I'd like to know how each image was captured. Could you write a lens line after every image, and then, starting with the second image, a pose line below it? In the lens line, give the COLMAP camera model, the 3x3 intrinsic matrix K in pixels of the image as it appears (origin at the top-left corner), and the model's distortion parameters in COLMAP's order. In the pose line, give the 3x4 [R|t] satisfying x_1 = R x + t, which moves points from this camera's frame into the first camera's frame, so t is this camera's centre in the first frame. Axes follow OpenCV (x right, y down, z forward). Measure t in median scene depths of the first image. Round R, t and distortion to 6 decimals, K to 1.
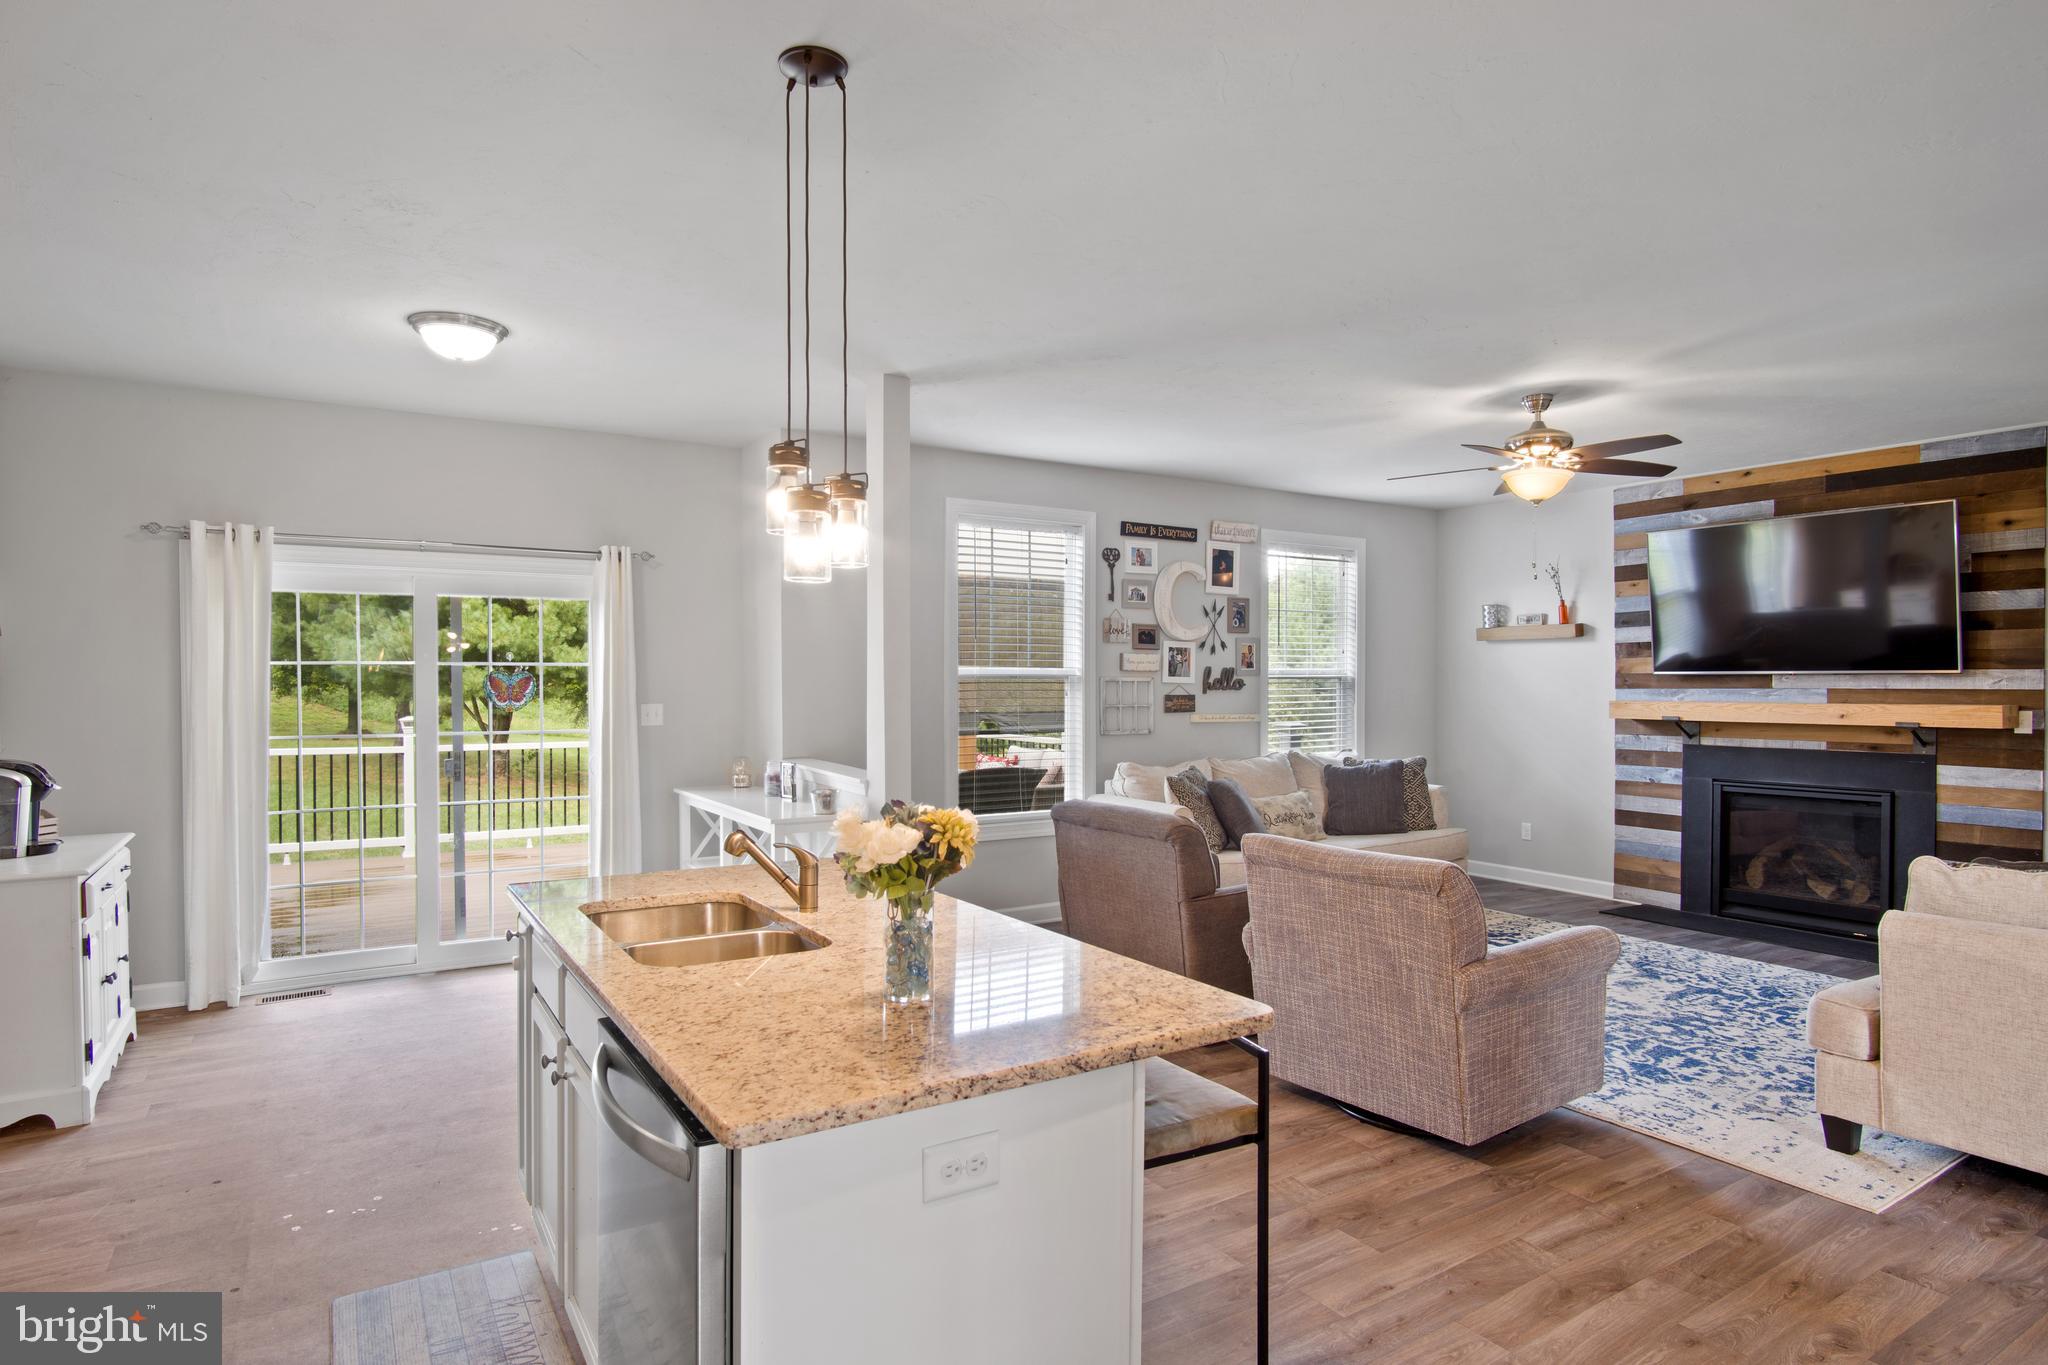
lens RADIAL K [[1158.1, 0, 1065.9], [0, 1158.1, 682.7], [0, 0, 1]] dist [0.016096, -0.002147]
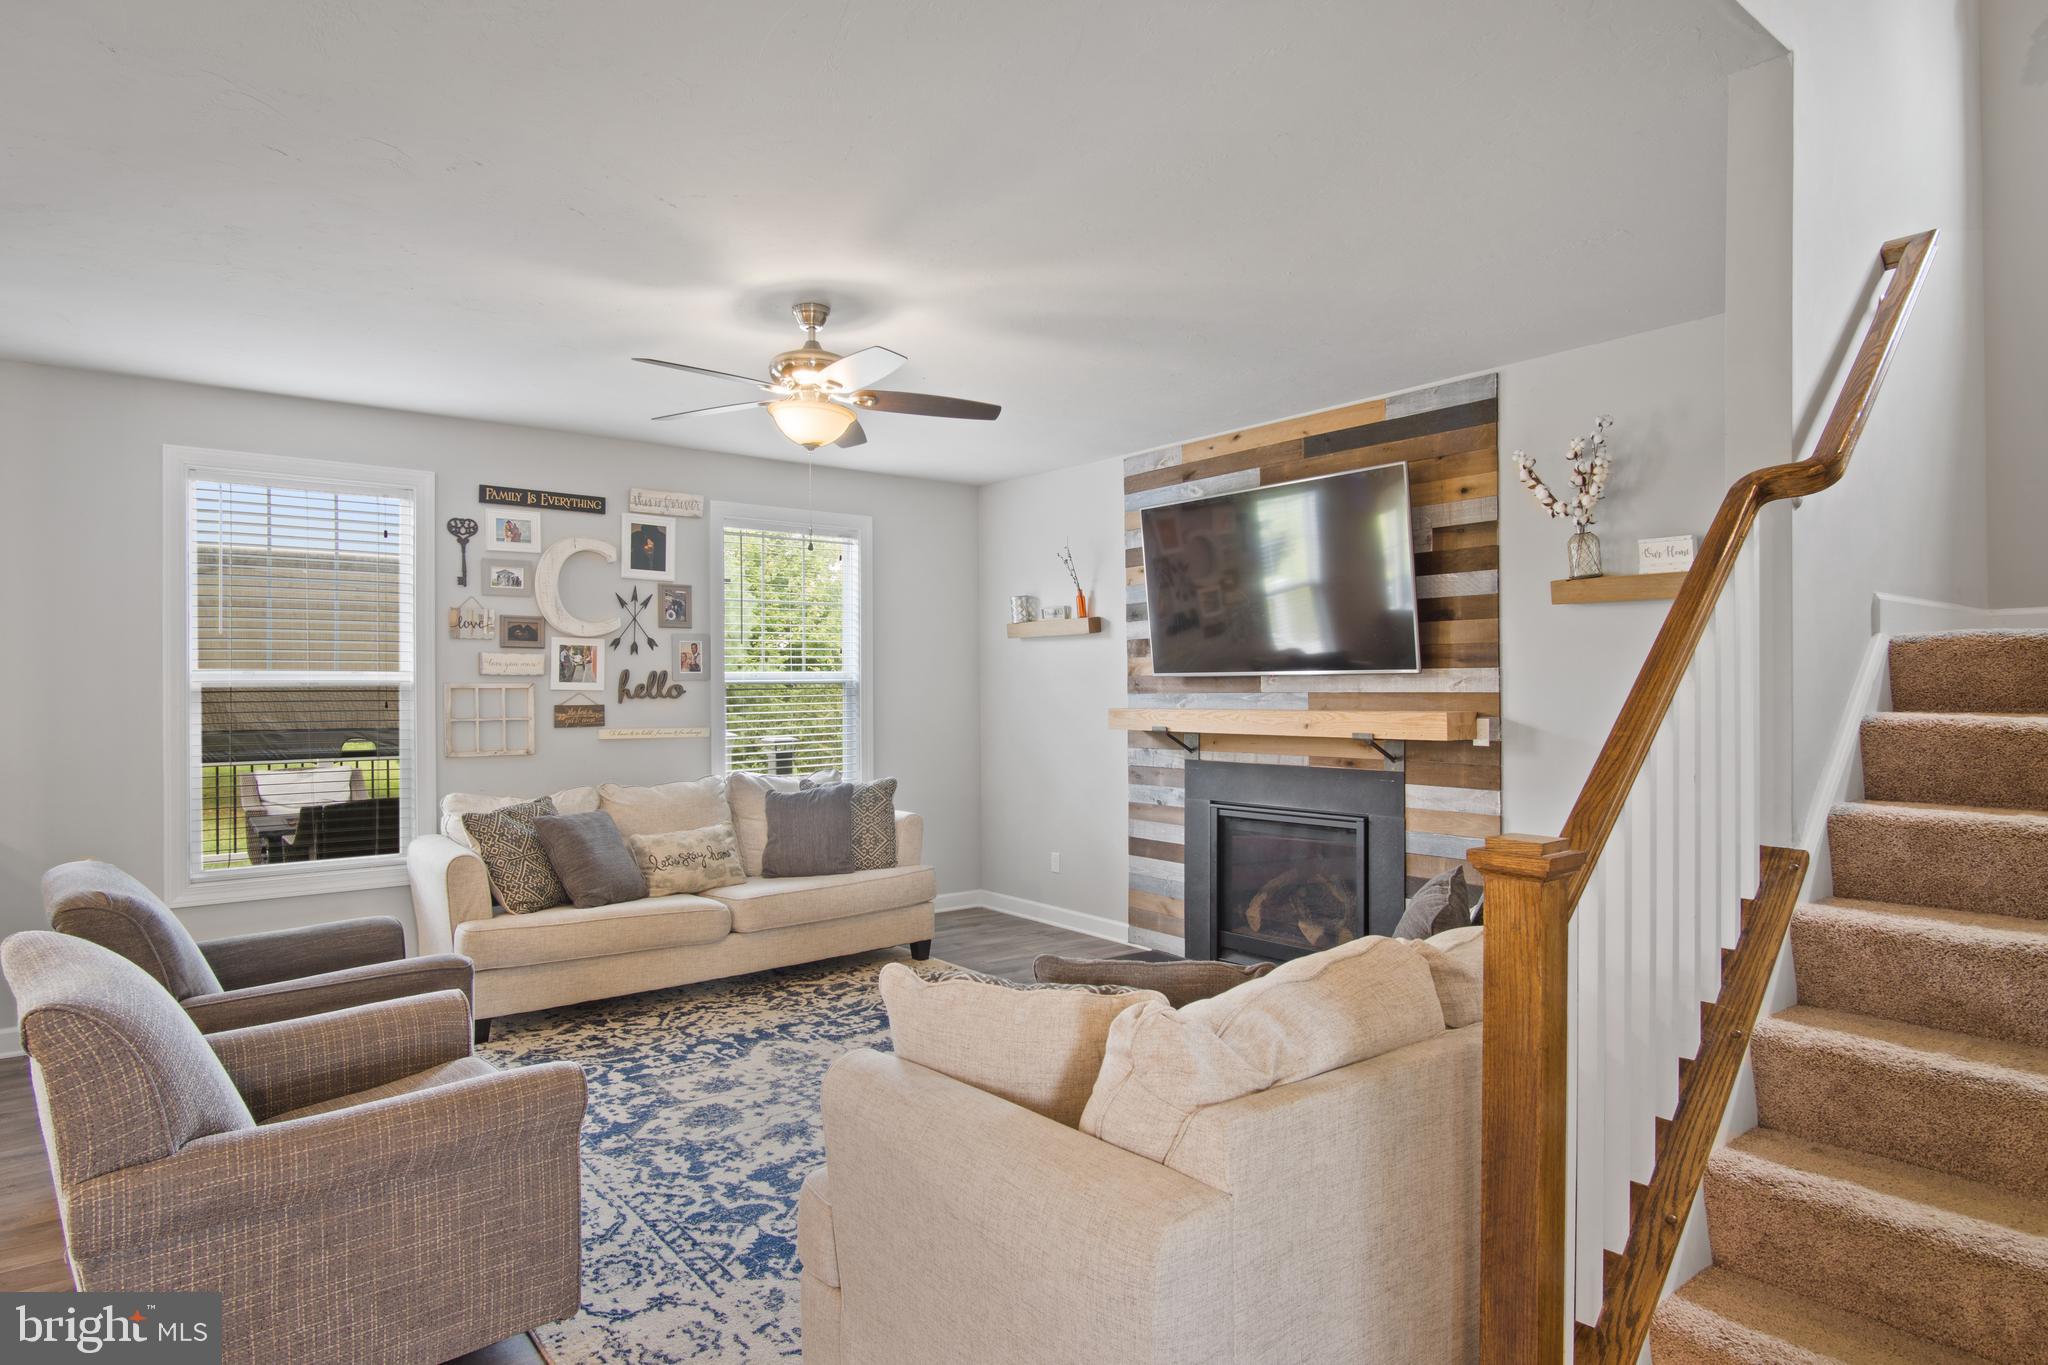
lens RADIAL K [[1158.1, 0, 1065.9], [0, 1158.1, 682.7], [0, 0, 1]] dist [0.016096, -0.002147]
pose [[0.994759, -0.005309, 0.102106, 0.360121], [0.005800, 0.999973, -0.004518, 0.000682], [-0.102079, 0.005086, 0.994763, 0.175044]]
